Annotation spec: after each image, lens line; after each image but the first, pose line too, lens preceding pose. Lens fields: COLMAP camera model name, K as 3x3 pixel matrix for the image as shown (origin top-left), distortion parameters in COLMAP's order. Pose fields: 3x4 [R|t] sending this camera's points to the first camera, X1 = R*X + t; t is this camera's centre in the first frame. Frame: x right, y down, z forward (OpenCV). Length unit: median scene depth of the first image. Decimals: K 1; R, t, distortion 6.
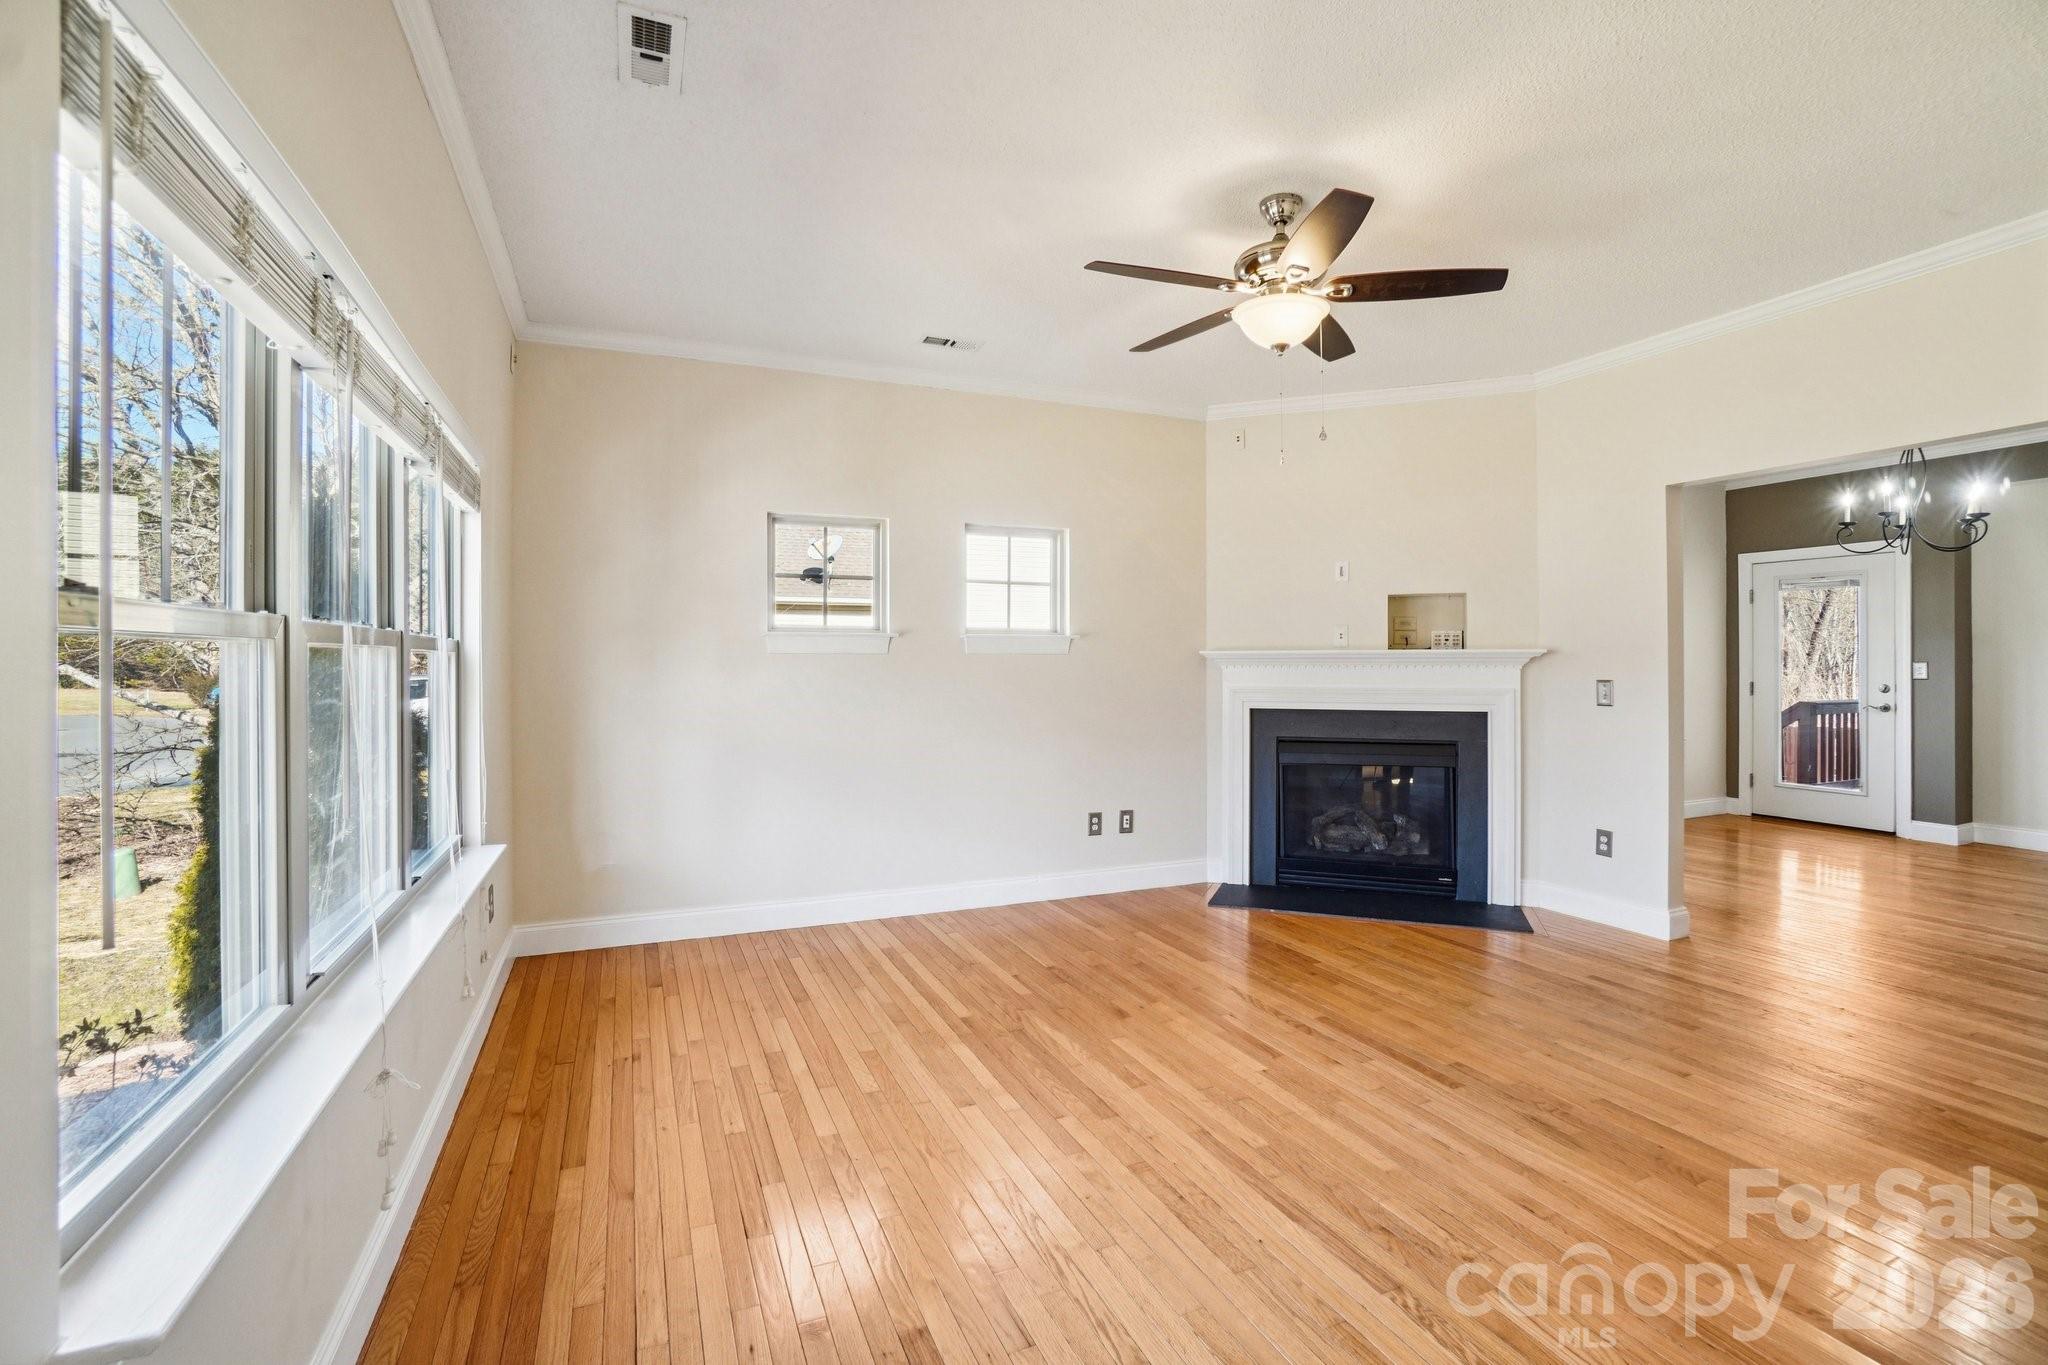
lens RADIAL K [[907.1, 0, 1016.8], [0, 907.1, 662.5], [0, 0, 1]] dist [-0.061403, 0.022996]
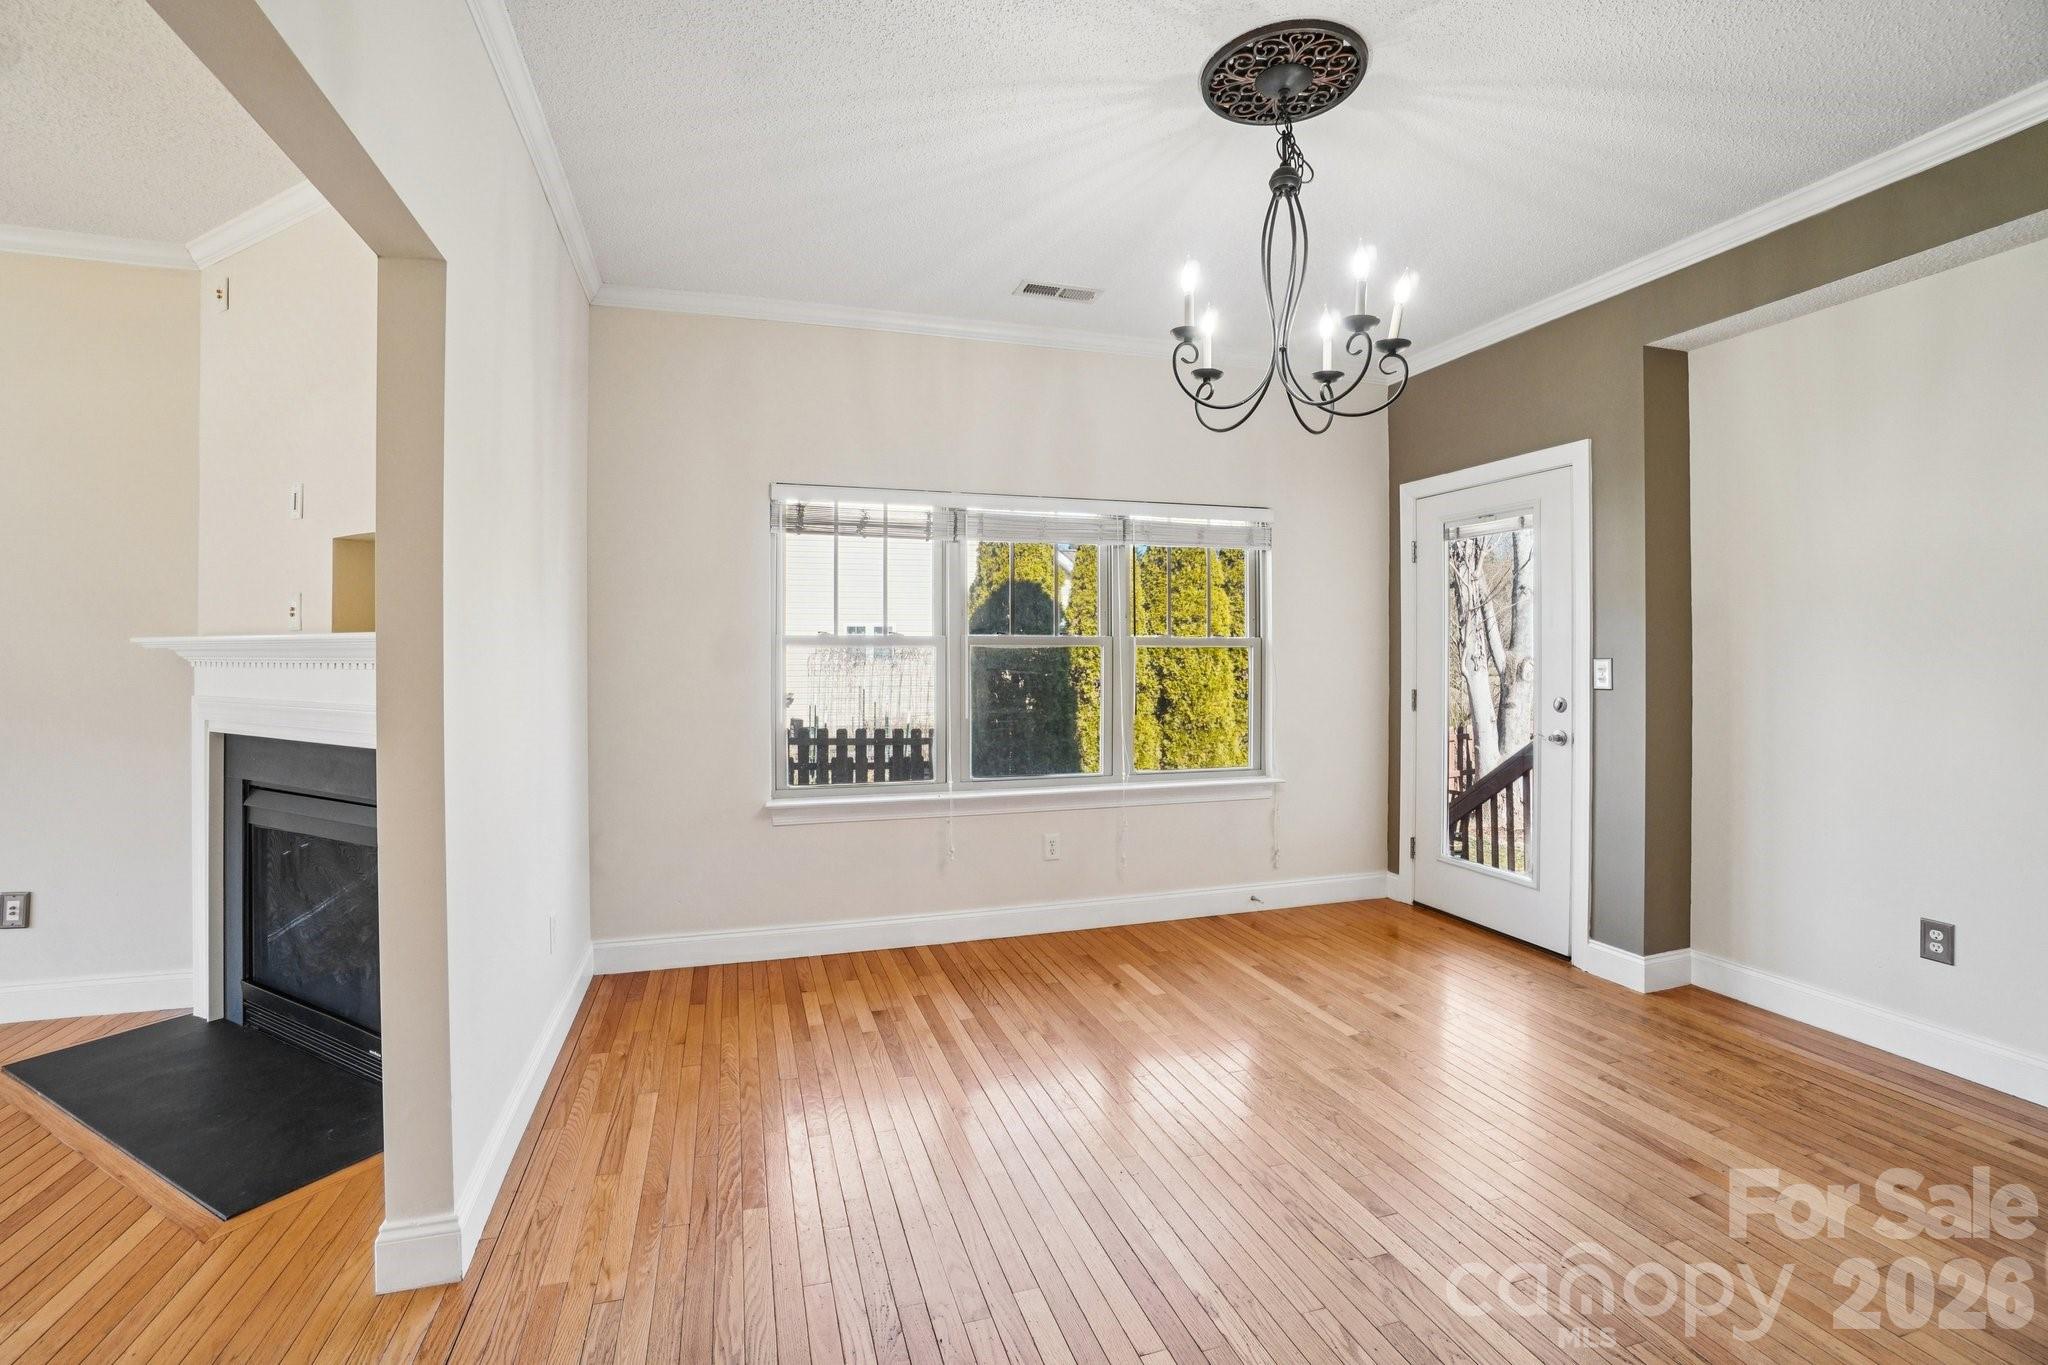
lens RADIAL K [[913.4, 0, 1016.8], [0, 913.4, 653.9], [0, 0, 1]] dist [-0.059481, 0.019238]
pose [[0.994767, 0.002659, -0.102136, 0.740920], [-0.002690, 0.999996, -0.000169, -0.002682], [0.102135, 0.000443, 0.994770, 0.401027]]
